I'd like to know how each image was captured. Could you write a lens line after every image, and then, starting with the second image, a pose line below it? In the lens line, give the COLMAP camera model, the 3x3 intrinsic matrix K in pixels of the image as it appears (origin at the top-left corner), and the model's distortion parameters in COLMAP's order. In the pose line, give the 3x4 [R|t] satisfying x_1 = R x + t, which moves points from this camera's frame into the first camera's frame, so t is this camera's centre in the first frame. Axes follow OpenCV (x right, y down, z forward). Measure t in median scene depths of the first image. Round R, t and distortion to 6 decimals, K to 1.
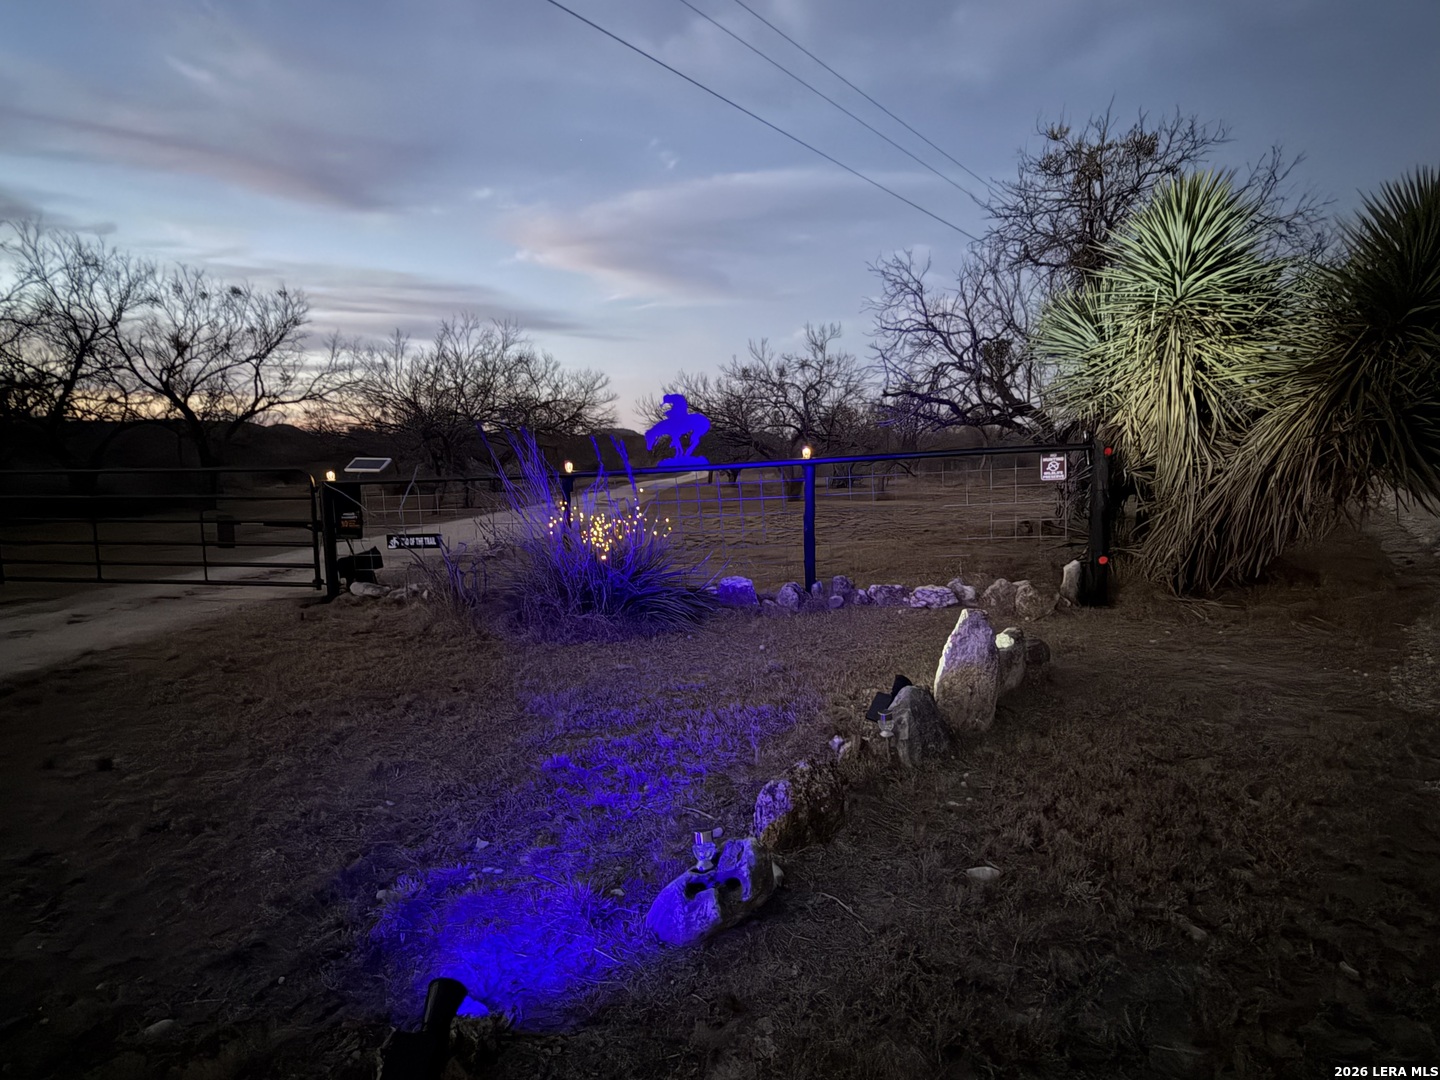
lens RADIAL K [[709.9, 0, 725.3], [0, 709.9, 533.2], [0, 0, 1]] dist [0.034296, 0.000308]
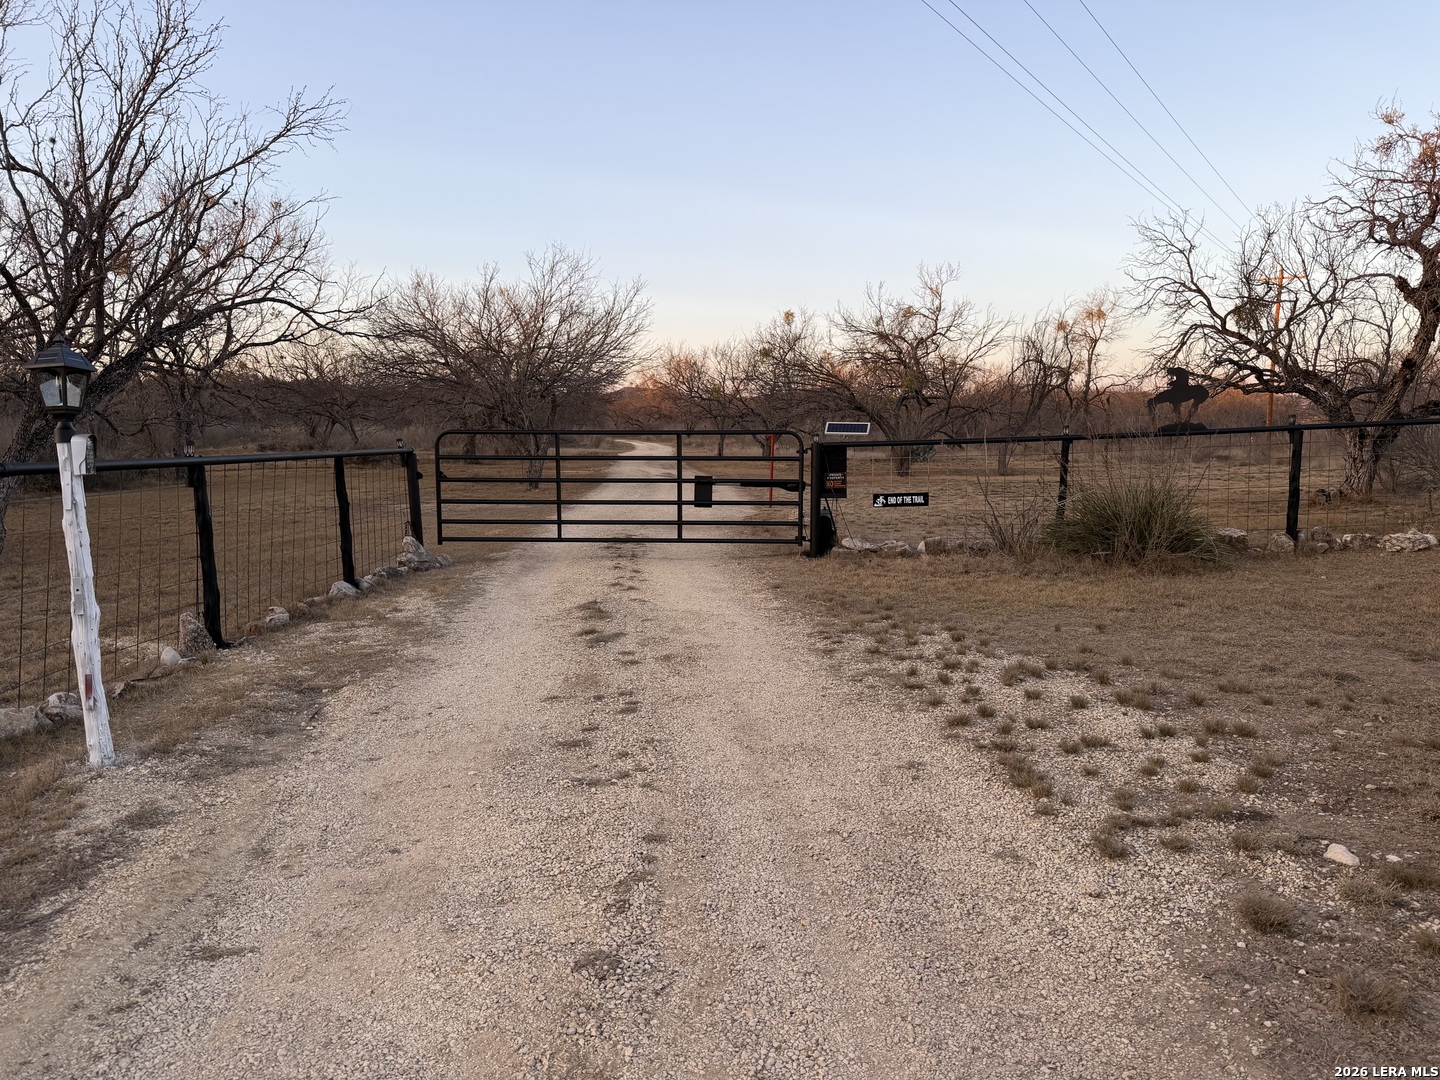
lens RADIAL K [[1003.7, 0, 718.4], [0, 1003.7, 550.4], [0, 0, 1]] dist [0.037613, -0.041267]
pose [[0.993330, -0.003797, 0.115246, -0.832858], [0.002029, 0.999879, 0.015453, 0.059678], [-0.115291, -0.015116, 0.993217, -0.433935]]
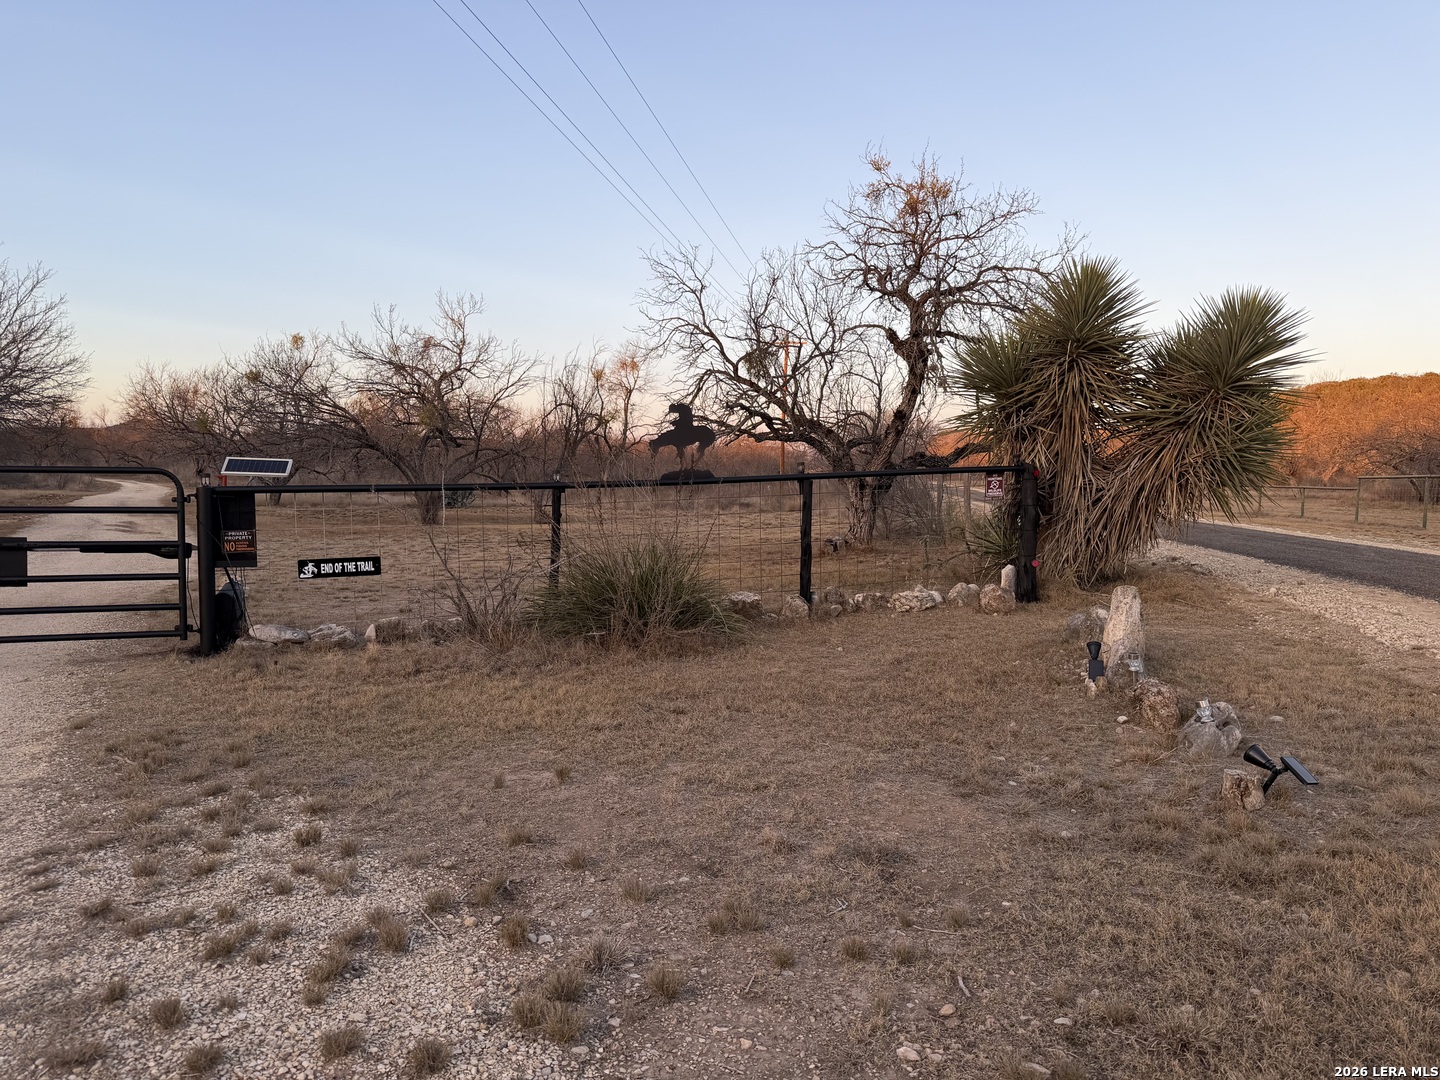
lens RADIAL K [[989.6, 0, 694.5], [0, 989.6, 543.6], [0, 0, 1]] dist [0.230355, -0.385646]
pose [[0.866833, -0.012694, 0.498438, -0.615233], [0.030624, 0.999144, -0.027813, 0.026441], [-0.497658, 0.039373, 0.866479, -0.134934]]
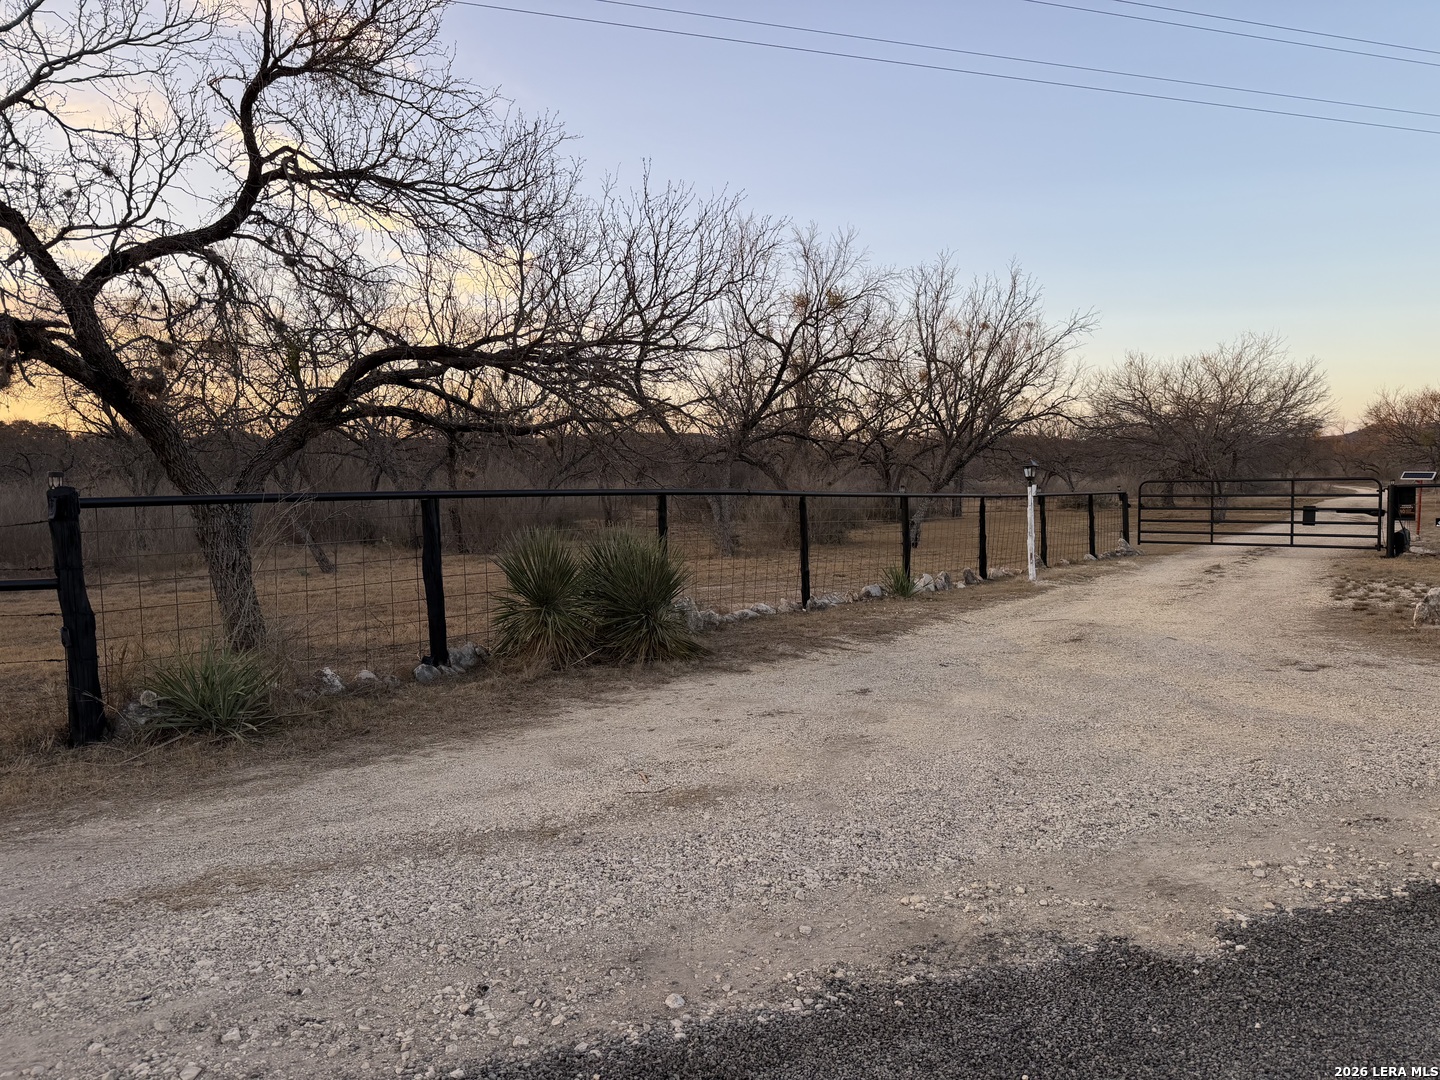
lens RADIAL K [[1003.7, 0, 718.4], [0, 1003.7, 550.4], [0, 0, 1]] dist [0.037613, -0.041267]
pose [[0.852498, 0.033541, -0.521653, -0.629887], [-0.049387, 0.998643, -0.016499, 0.185568], [0.520392, 0.039828, 0.852998, -1.734141]]
